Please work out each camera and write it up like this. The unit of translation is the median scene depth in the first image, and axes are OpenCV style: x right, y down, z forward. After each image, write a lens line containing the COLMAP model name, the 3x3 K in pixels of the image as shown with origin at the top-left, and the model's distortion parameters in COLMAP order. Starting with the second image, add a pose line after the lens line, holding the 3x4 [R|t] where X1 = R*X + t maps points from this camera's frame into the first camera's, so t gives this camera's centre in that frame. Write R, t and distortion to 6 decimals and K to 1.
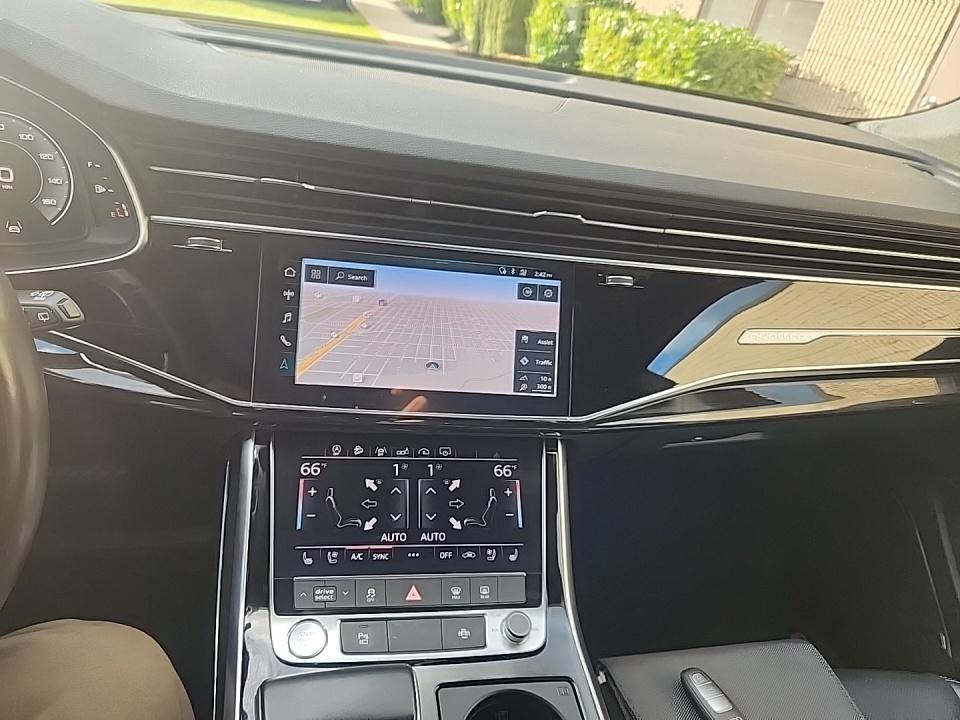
lens RADIAL K [[657.5, 0, 480.0], [0, 657.5, 360.0], [0, 0, 1]] dist [0.057270, -0.046766]
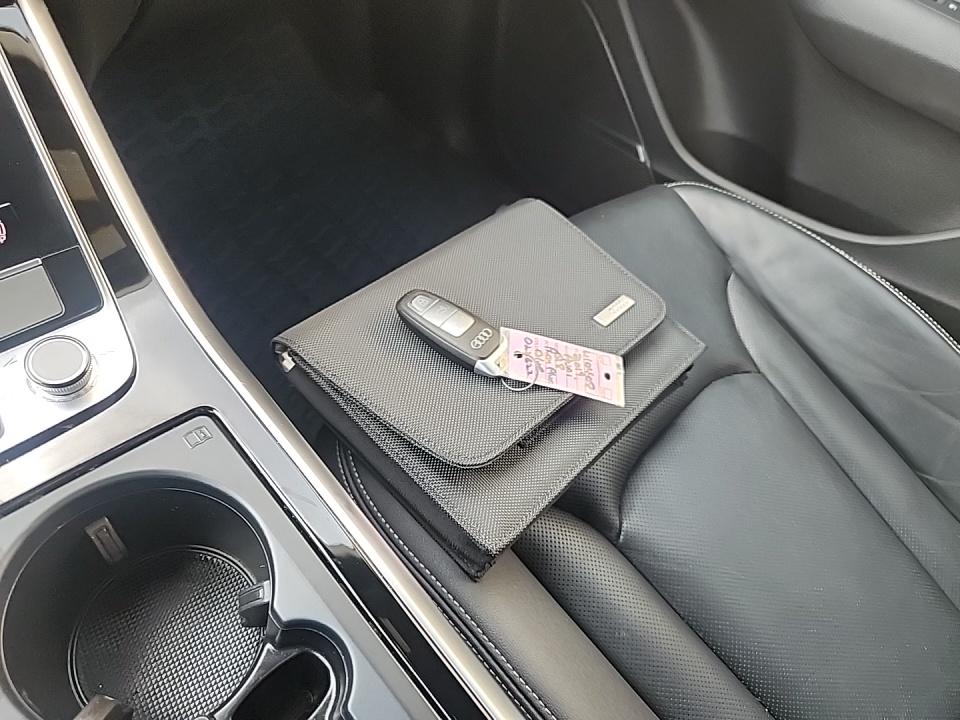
lens RADIAL K [[657.5, 0, 480.0], [0, 657.5, 360.0], [0, 0, 1]] dist [0.057270, -0.046766]
pose [[0.827653, -0.430900, 0.359606, 0.115271], [0.208535, 0.830967, 0.515758, 0.197169], [-0.521061, -0.351879, 0.777610, 0.431445]]
